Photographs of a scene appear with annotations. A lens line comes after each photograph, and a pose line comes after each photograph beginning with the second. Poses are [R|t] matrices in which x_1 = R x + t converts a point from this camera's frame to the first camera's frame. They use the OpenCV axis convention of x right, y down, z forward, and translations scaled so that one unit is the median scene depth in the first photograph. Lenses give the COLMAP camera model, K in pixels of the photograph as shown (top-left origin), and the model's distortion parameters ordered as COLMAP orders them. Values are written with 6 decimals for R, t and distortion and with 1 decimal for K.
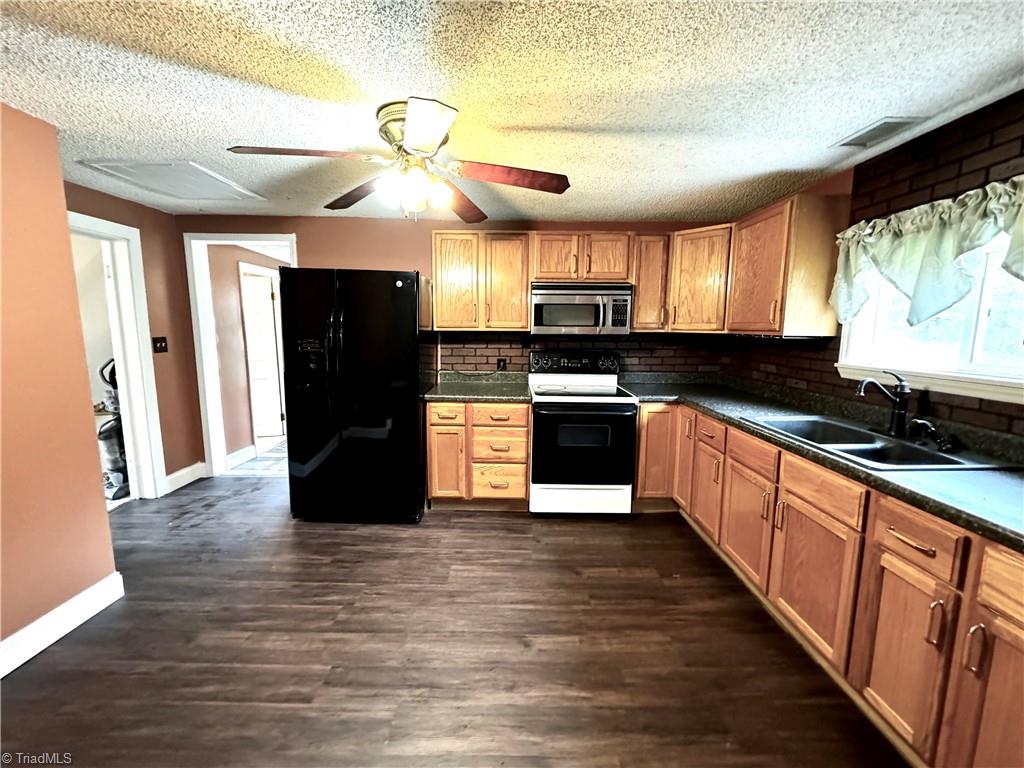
lens RADIAL K [[406.6, 0, 512.0], [0, 406.6, 384.0], [0, 0, 1]] dist [0.000118, 0.000188]
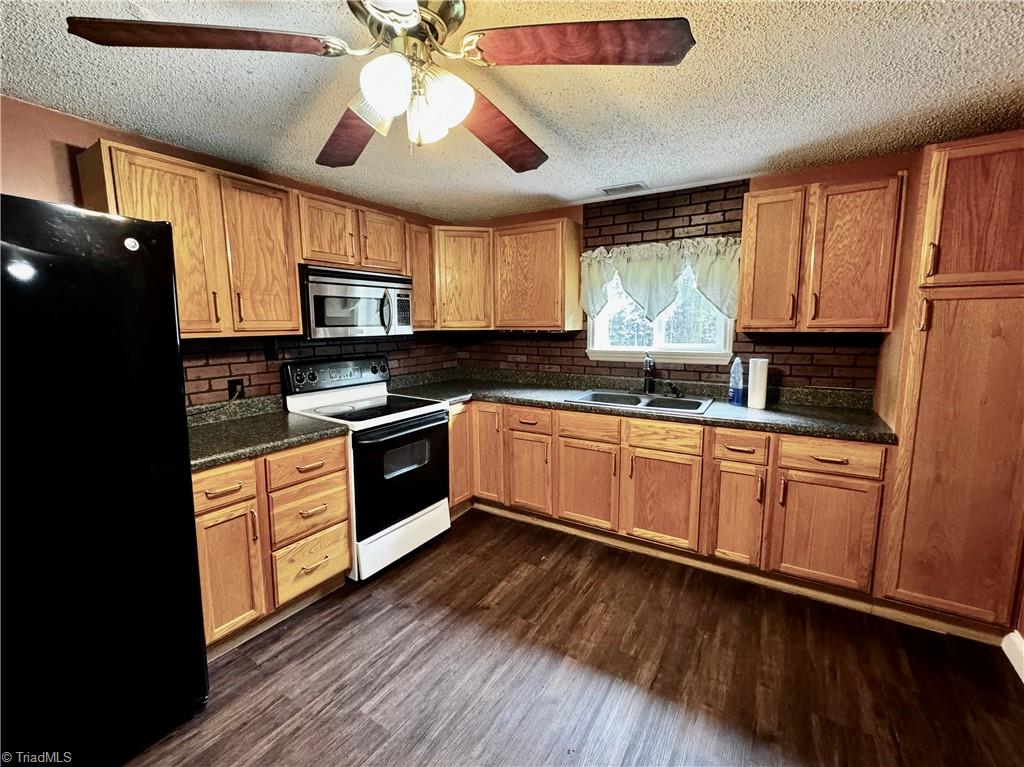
lens RADIAL K [[436.5, 0, 512.0], [0, 436.5, 383.5], [0, 0, 1]] dist [-0.001279, -0.000032]
pose [[0.535325, -0.131183, 0.834397, -0.429702], [0.130531, 0.988847, 0.071720, -0.058945], [-0.834499, 0.070521, 0.546478, 0.328523]]
